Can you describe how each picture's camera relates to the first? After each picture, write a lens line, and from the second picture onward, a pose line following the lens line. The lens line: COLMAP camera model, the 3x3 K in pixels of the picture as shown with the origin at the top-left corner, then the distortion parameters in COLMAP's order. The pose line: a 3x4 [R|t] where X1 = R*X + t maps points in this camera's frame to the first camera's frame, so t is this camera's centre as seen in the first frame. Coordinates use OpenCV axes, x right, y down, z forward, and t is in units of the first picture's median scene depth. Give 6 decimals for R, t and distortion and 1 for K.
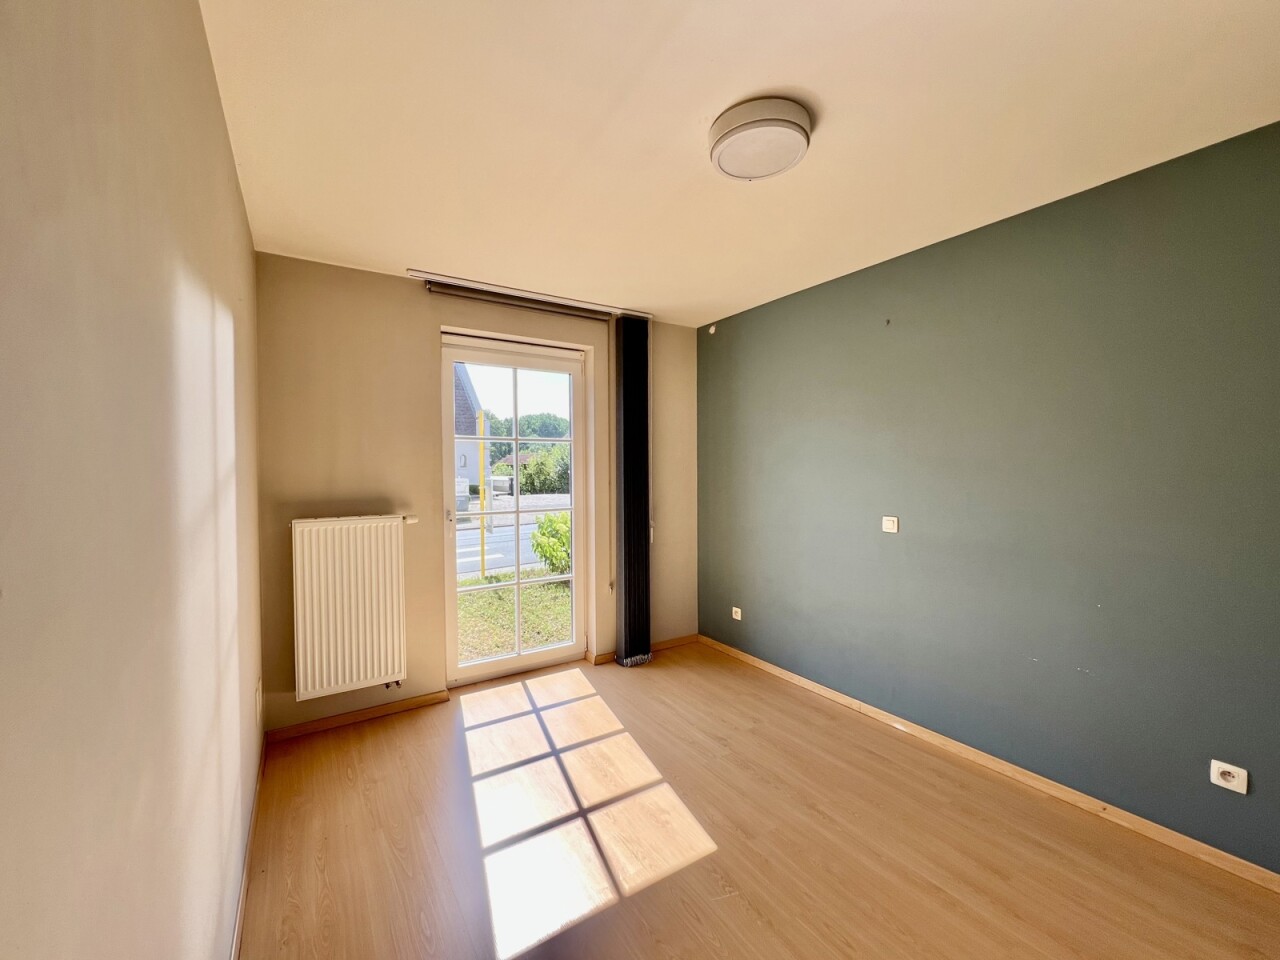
lens RADIAL K [[529.8, 0, 636.2], [0, 529.8, 469.8], [0, 0, 1]] dist [-0.000330, 0.000068]
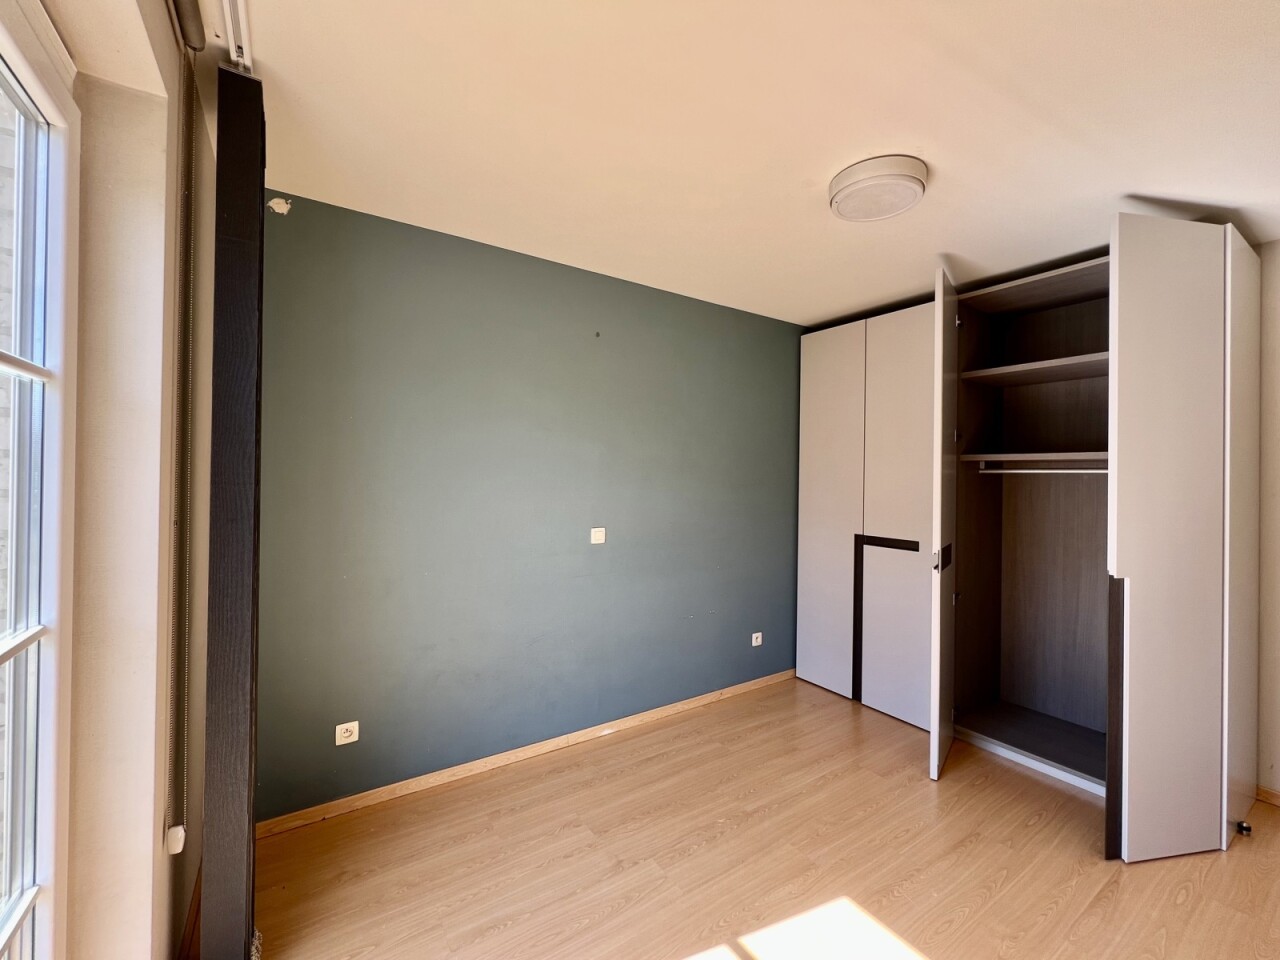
lens RADIAL K [[529.8, 0, 636.2], [0, 529.8, 469.8], [0, 0, 1]] dist [-0.000330, 0.000068]
pose [[-0.025228, 0.019284, 0.999496, -0.582827], [-0.005045, 0.999799, -0.019417, -0.002722], [-0.999669, -0.005533, -0.025125, 1.051230]]
